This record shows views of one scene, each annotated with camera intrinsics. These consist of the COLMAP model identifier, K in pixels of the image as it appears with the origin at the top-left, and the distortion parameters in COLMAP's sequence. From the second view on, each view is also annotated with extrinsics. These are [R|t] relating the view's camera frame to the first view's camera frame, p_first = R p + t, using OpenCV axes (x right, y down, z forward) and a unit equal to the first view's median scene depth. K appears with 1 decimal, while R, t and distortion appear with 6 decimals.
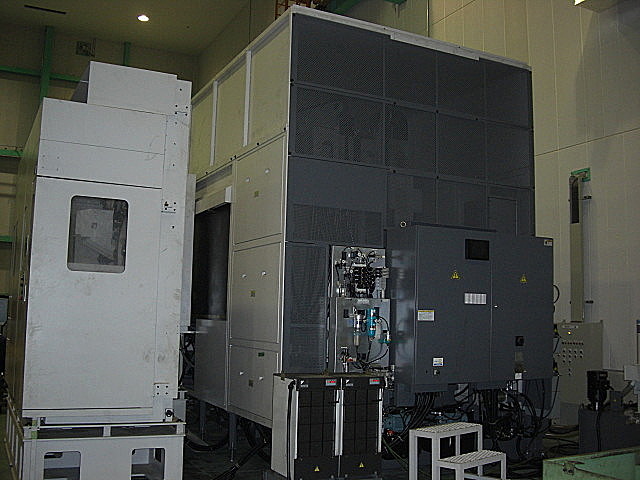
lens RADIAL K [[691.3, 0, 320.0], [0, 691.3, 240.0], [0, 0, 1]] dist [-0.115802, 0.007275]
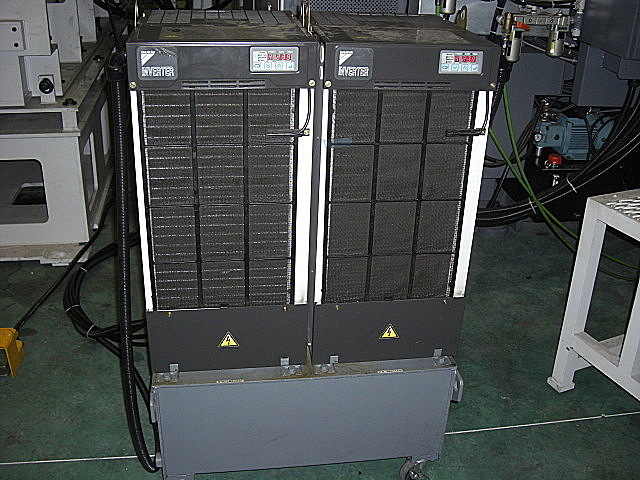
lens RADIAL K [[691.3, 0, 320.0], [0, 691.3, 240.0], [0, 0, 1]] dist [-0.115802, 0.007275]
pose [[0.953737, 0.139585, -0.266274, 0.104721], [0.020036, 0.854203, 0.519553, 0.127462], [0.299973, -0.500852, 0.811889, 0.735372]]
